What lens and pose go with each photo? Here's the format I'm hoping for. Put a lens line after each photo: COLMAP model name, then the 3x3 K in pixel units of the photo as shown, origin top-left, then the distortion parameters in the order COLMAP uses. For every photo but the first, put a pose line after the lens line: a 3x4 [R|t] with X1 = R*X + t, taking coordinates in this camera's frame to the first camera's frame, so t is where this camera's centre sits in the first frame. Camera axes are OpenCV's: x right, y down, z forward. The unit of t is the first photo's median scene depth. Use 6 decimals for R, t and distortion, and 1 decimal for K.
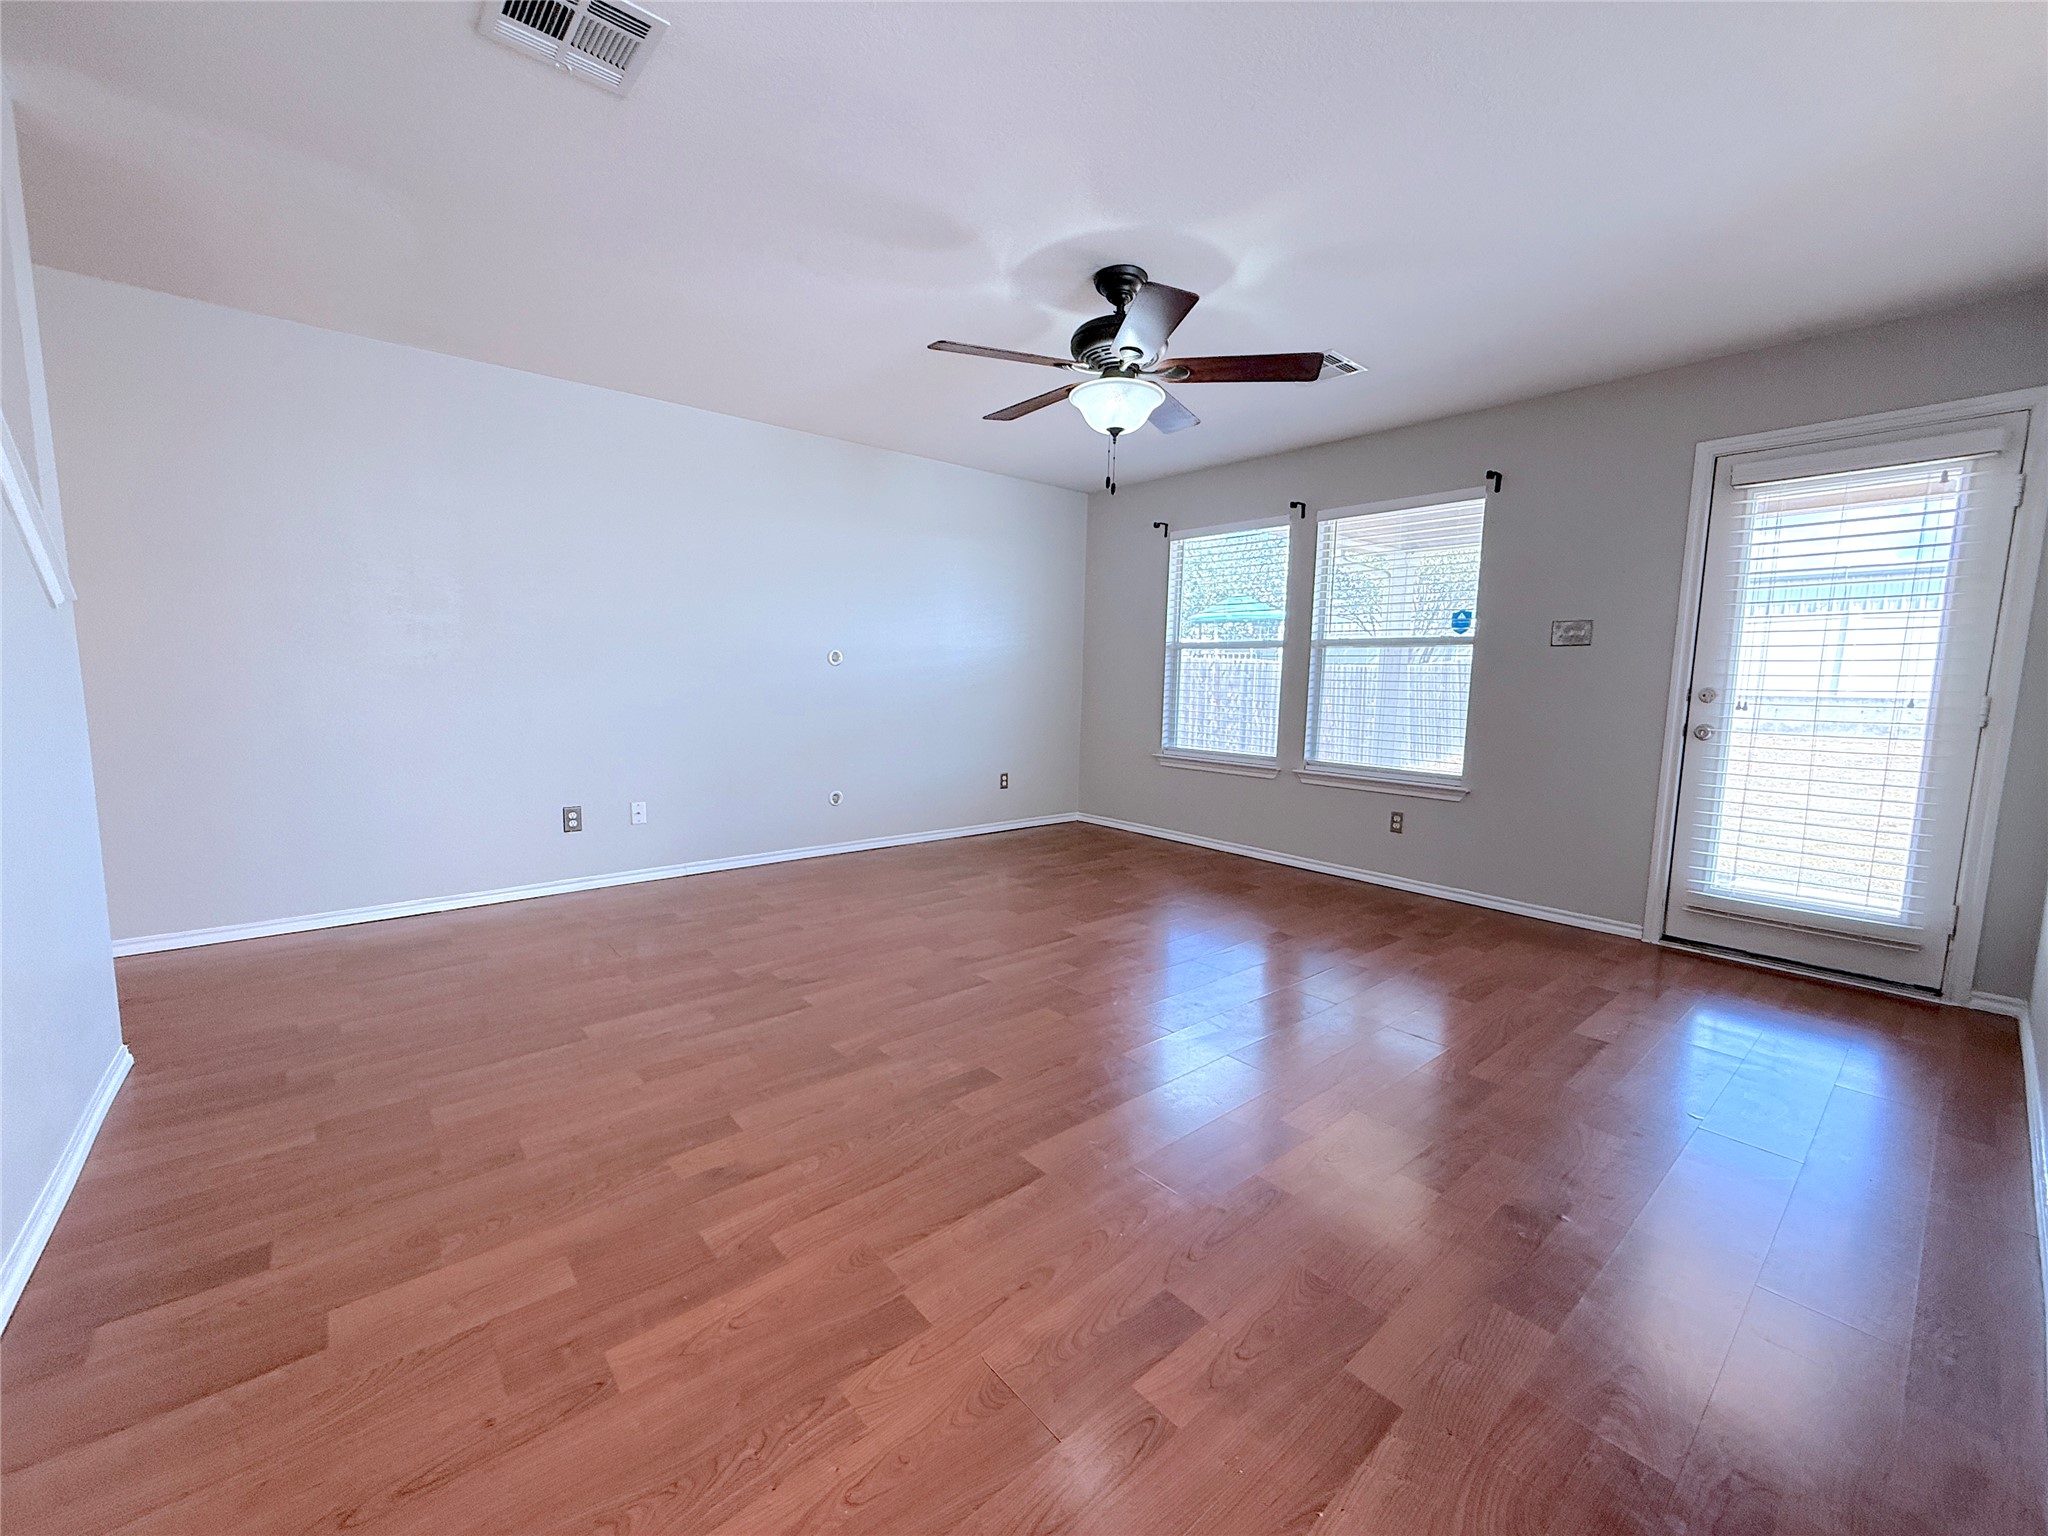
lens RADIAL K [[812.2, 0, 1024.0], [0, 812.2, 768.0], [0, 0, 1]] dist [-0.001641, -0.000041]
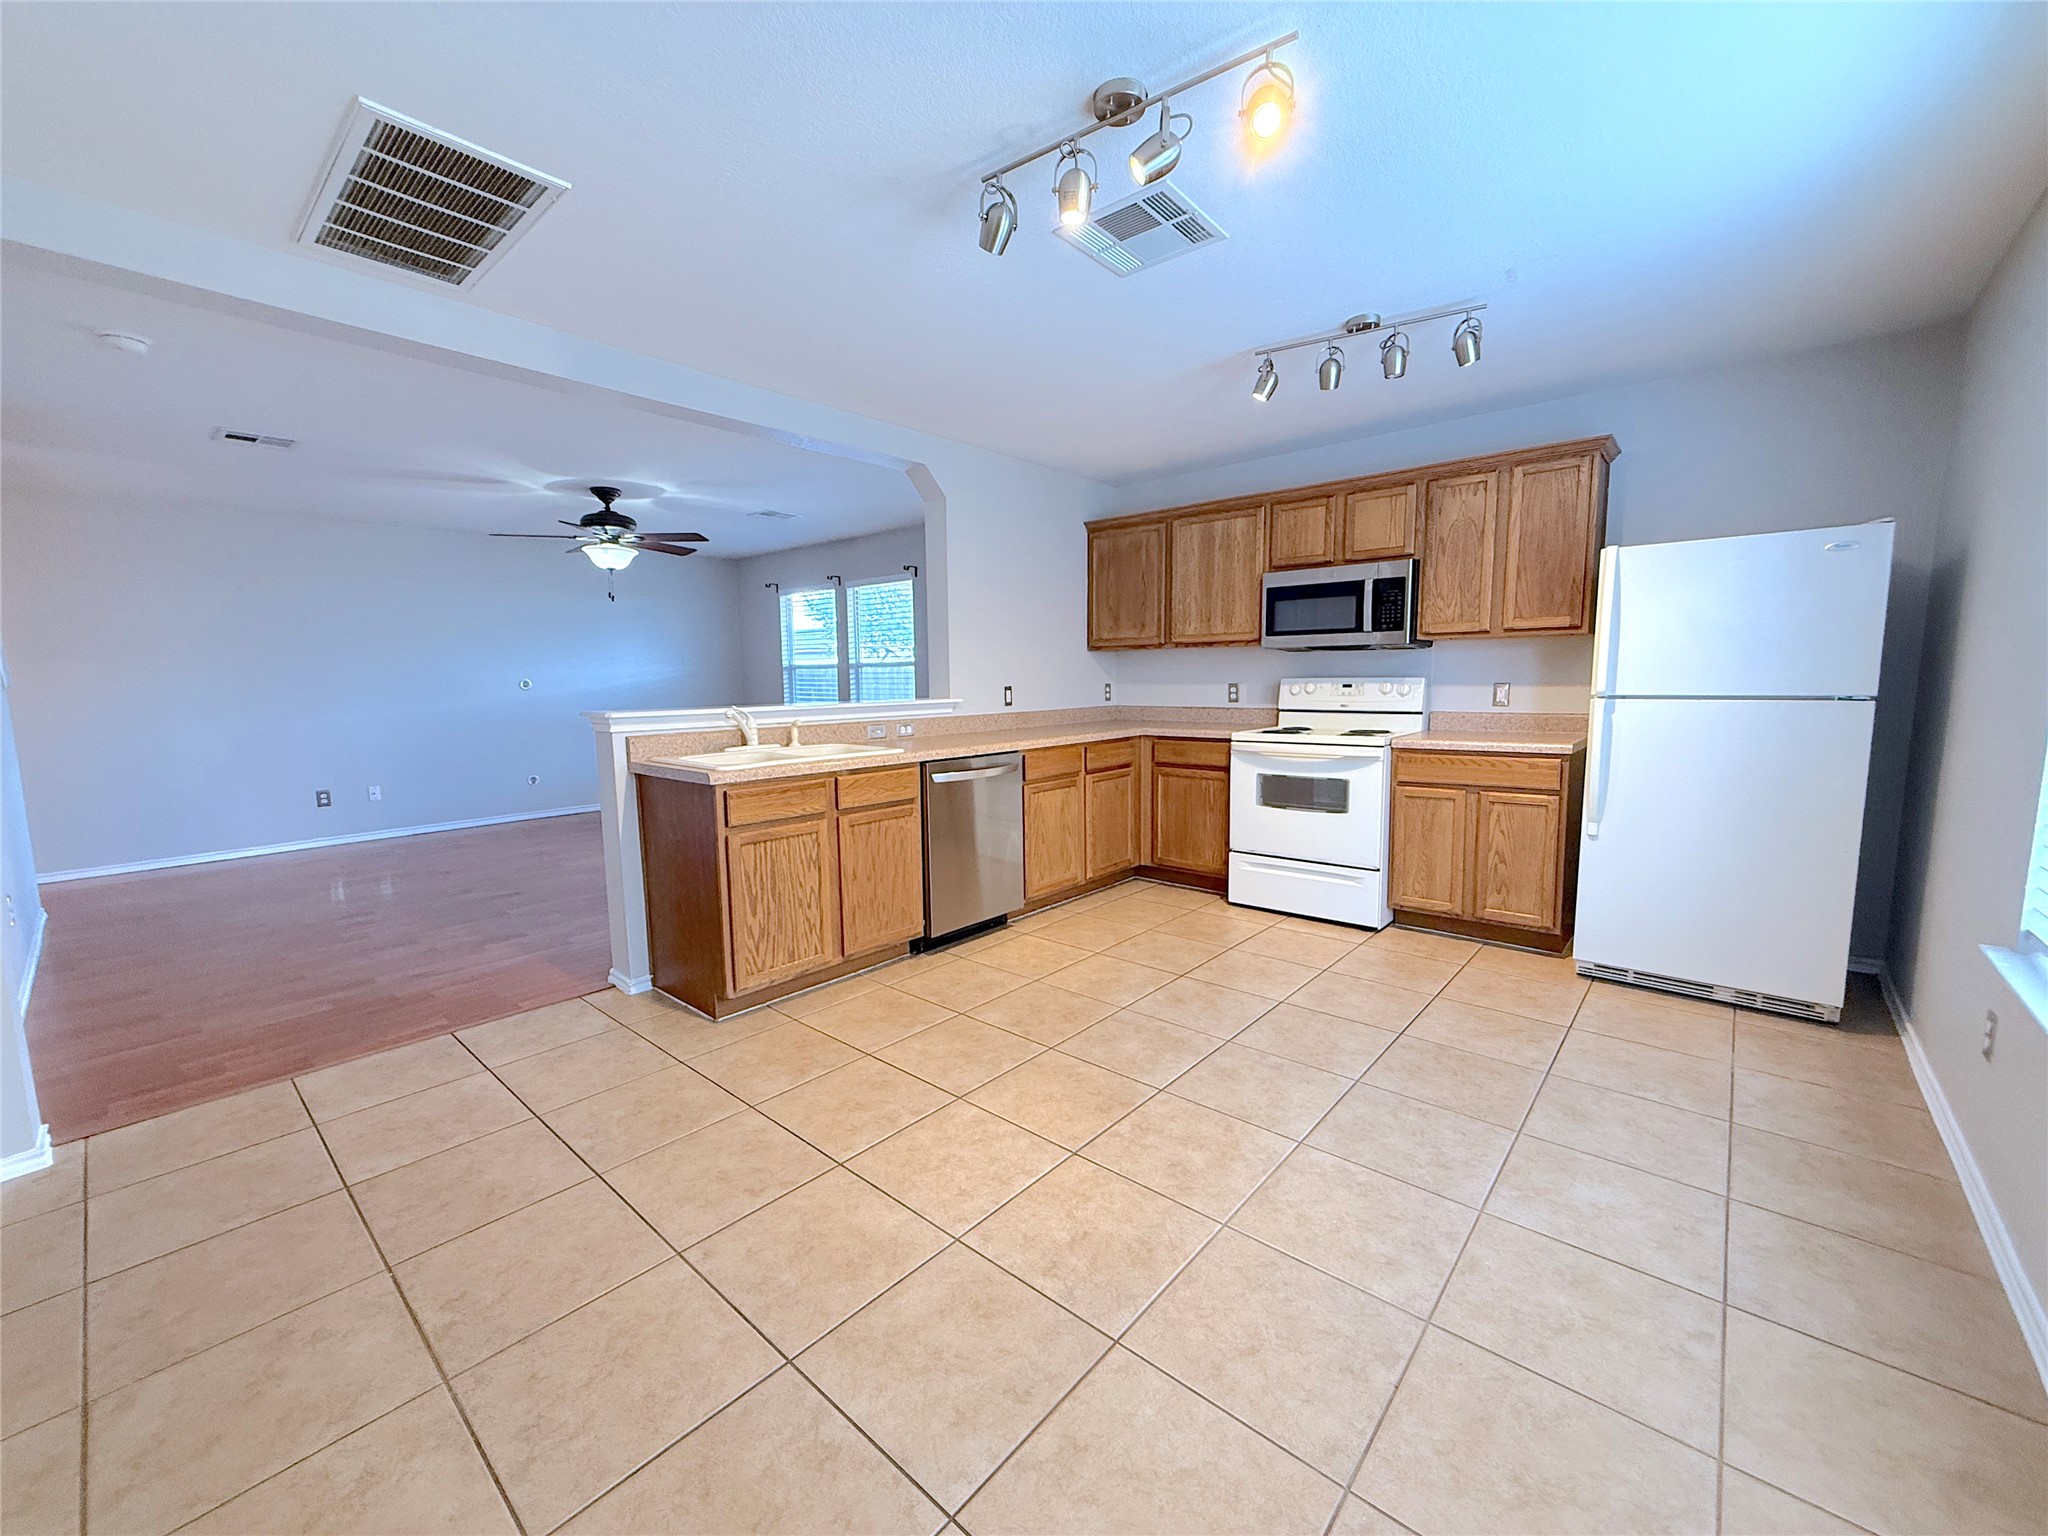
lens RADIAL K [[812.2, 0, 1024.0], [0, 812.2, 768.0], [0, 0, 1]] dist [-0.001641, -0.000041]
pose [[0.988925, -0.047067, 0.140753, 0.511376], [0.046376, 0.998890, 0.008188, 0.051447], [-0.140982, -0.001570, 0.990011, -0.667616]]
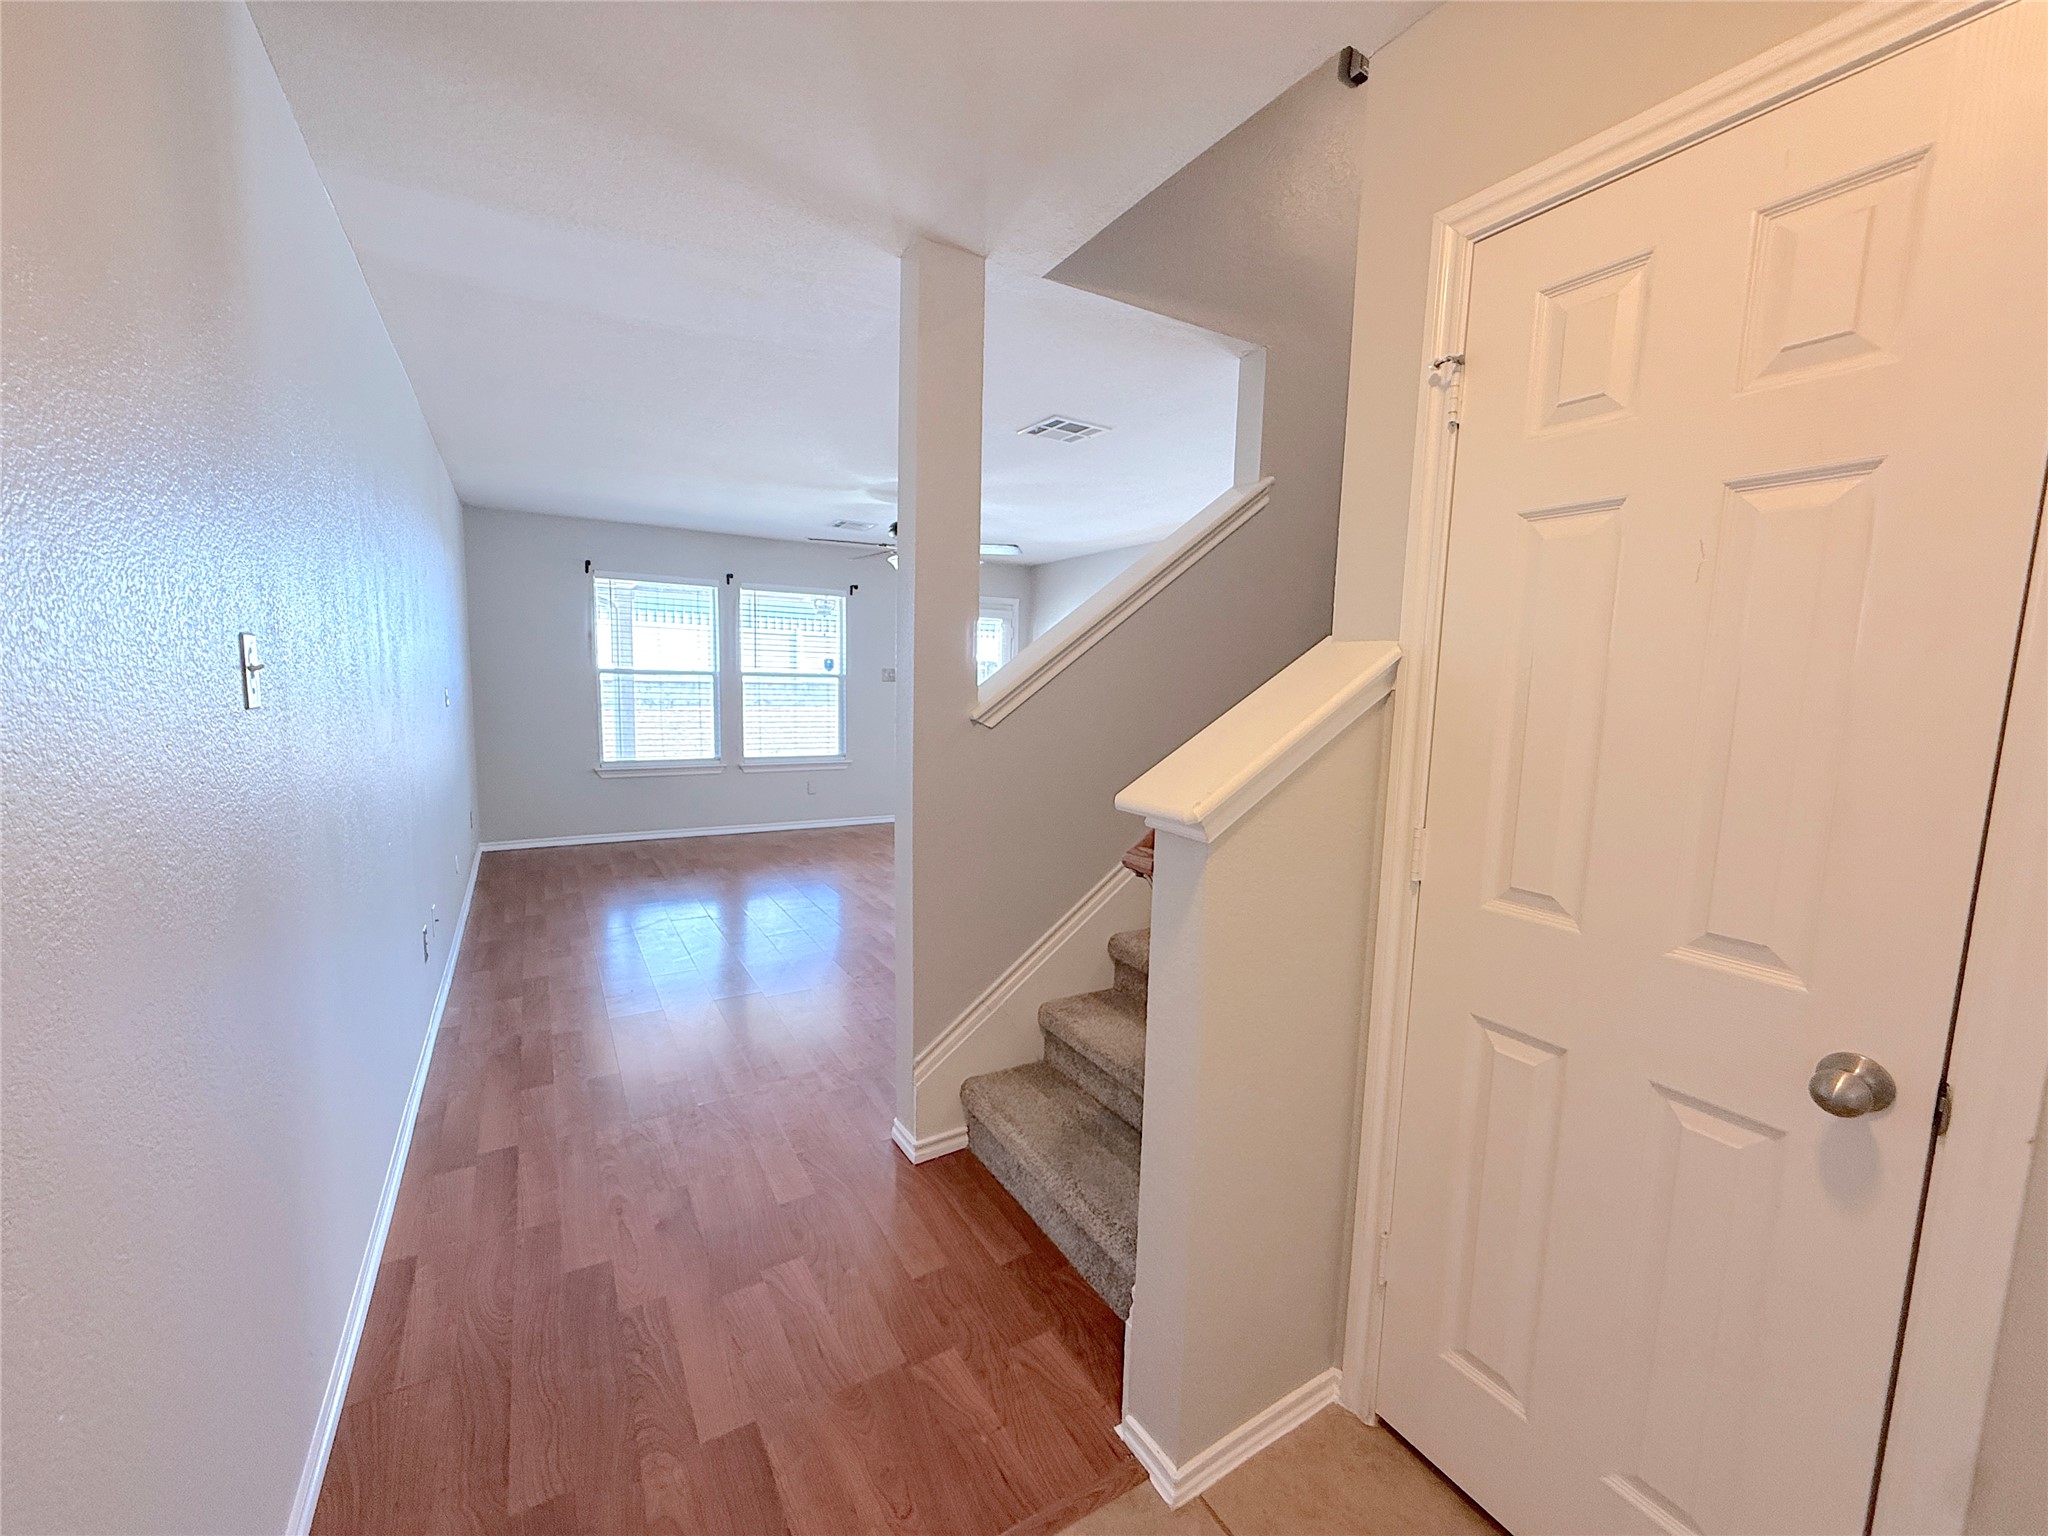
lens RADIAL K [[812.2, 0, 1024.0], [0, 812.2, 768.0], [0, 0, 1]] dist [-0.001641, -0.000041]
pose [[0.160247, -0.126723, 0.978909, -1.095423], [0.087226, 0.989663, 0.113836, -0.123203], [-0.983215, 0.067144, 0.169644, 0.317470]]
